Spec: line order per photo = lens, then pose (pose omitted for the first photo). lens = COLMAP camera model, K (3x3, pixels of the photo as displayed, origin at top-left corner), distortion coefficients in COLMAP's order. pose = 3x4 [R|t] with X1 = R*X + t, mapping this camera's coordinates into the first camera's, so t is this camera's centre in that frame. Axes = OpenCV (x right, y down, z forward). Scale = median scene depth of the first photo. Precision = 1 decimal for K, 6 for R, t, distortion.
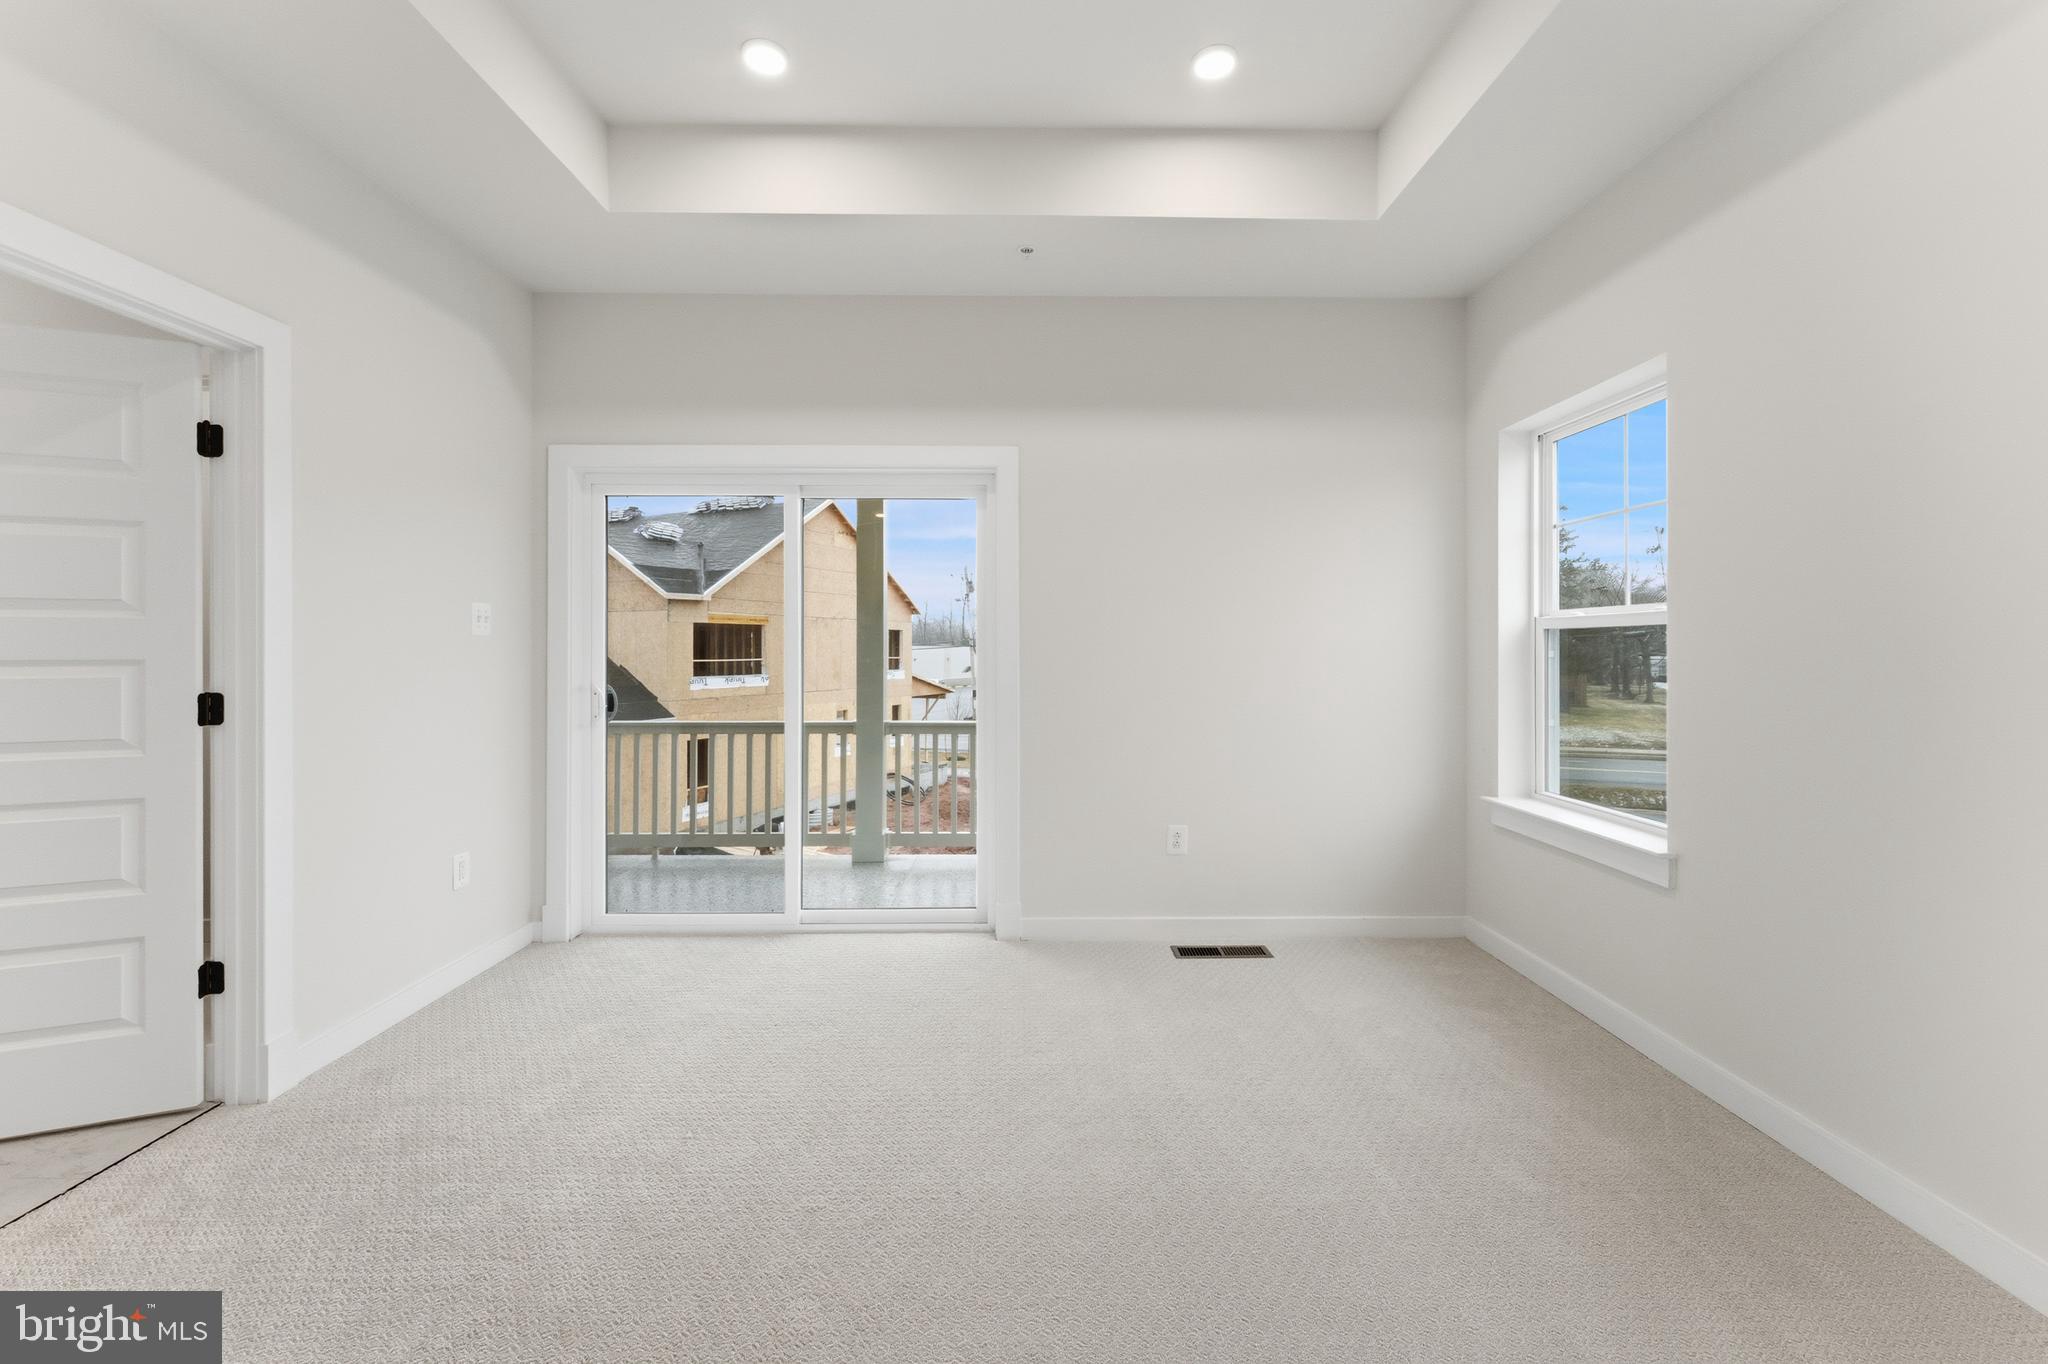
lens RADIAL K [[835.3, 0, 1031.3], [0, 835.3, 663.0], [0, 0, 1]] dist [0.004696, 0.000580]
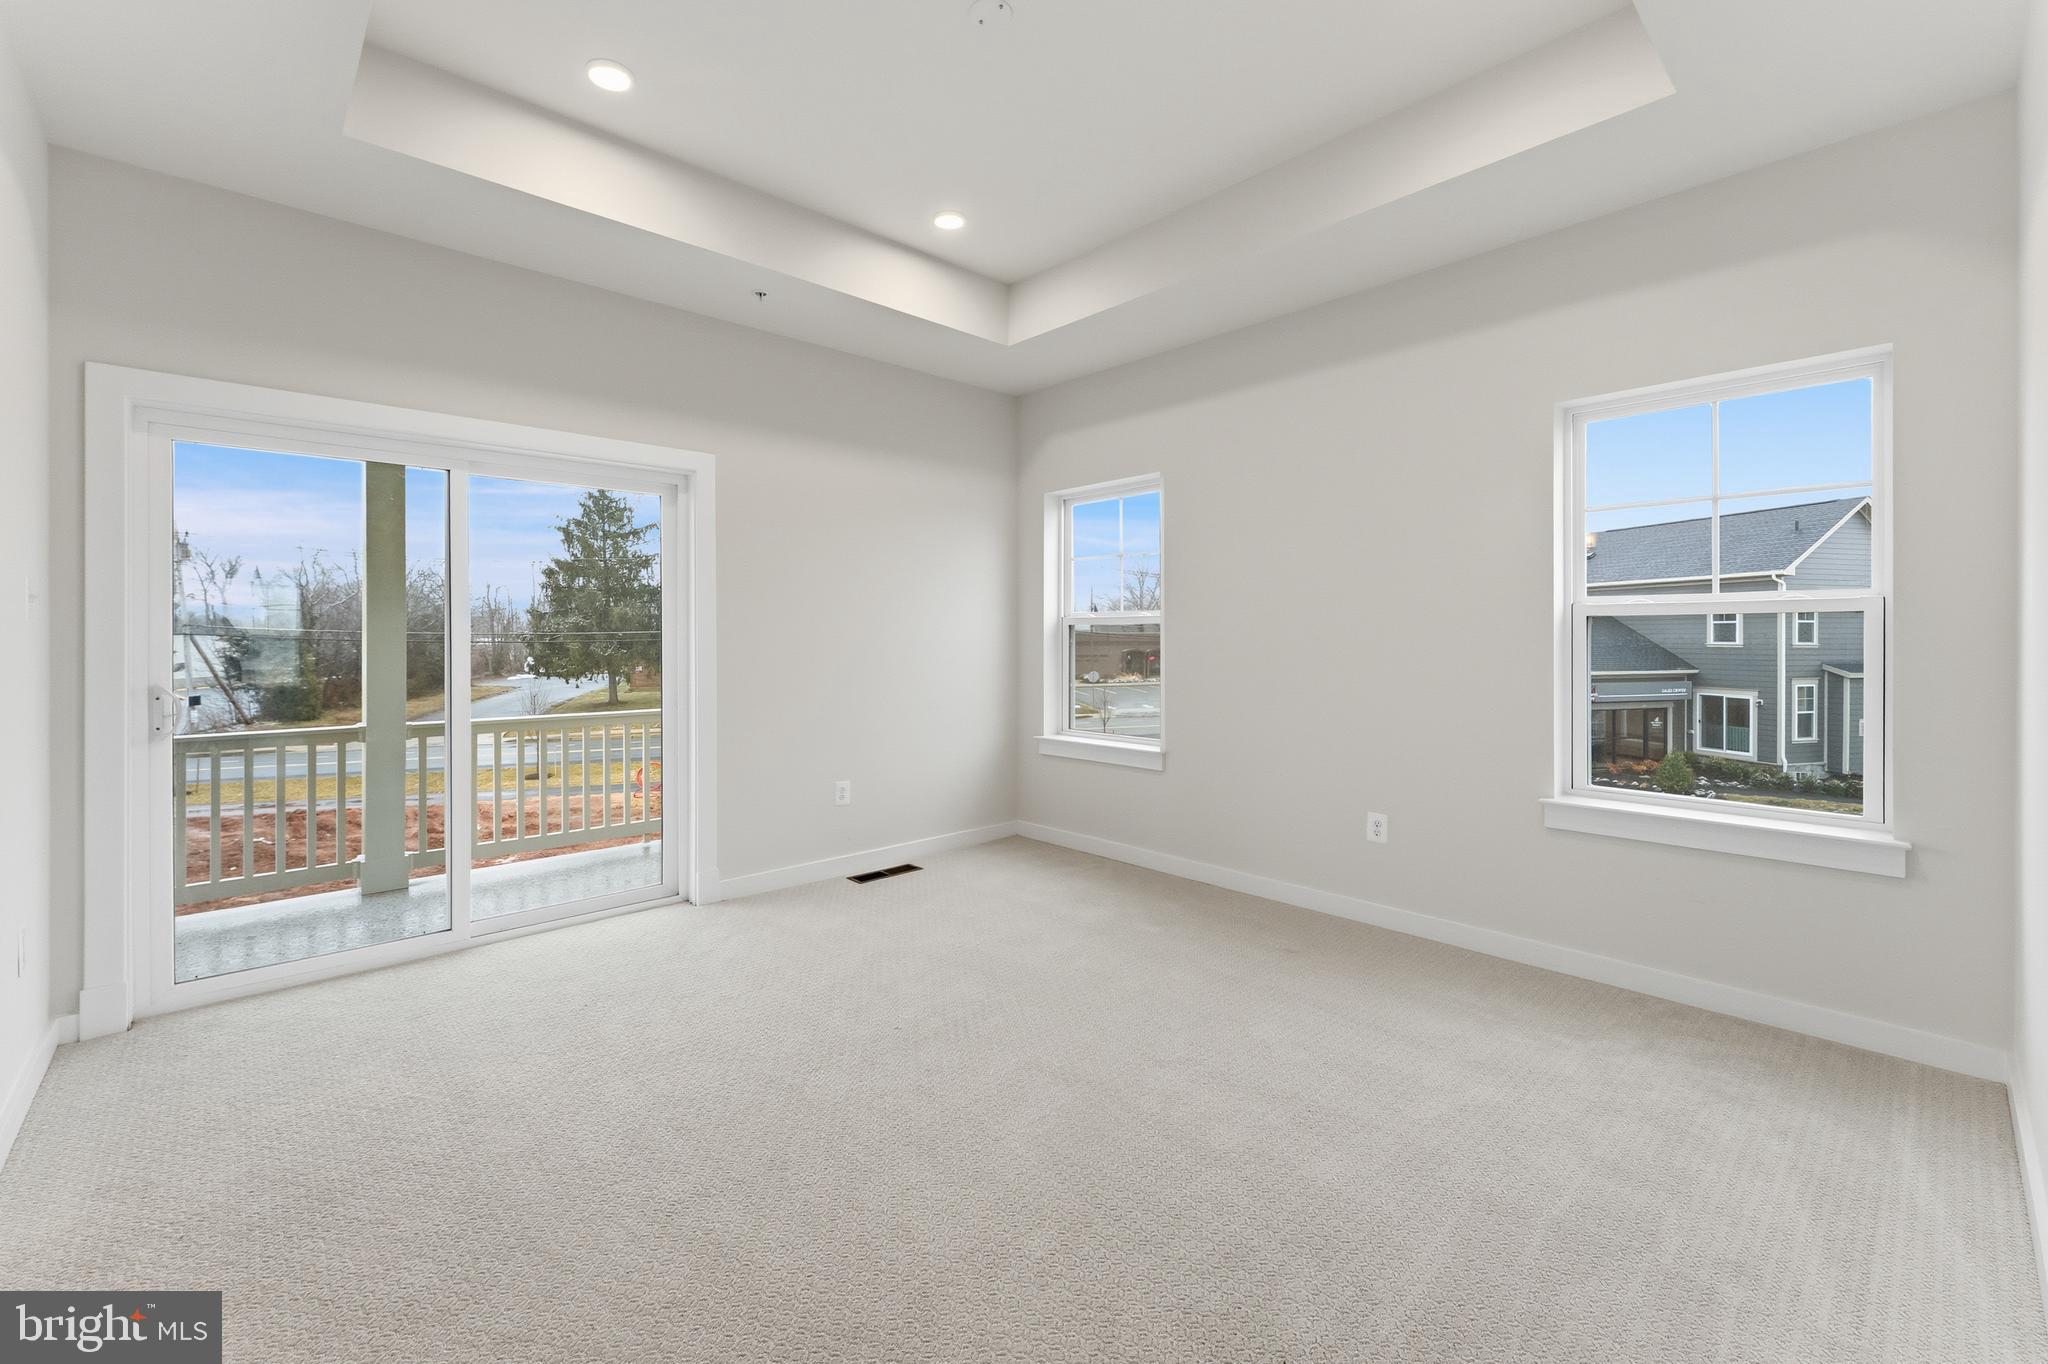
lens RADIAL K [[835.3, 0, 1010.8], [0, 835.3, 664.7], [0, 0, 1]] dist [0.004696, 0.000580]
pose [[0.750050, -0.023824, 0.660952, -0.447985], [0.013562, 0.999695, 0.020643, 0.000793], [-0.661242, -0.006520, 0.750144, -0.084428]]
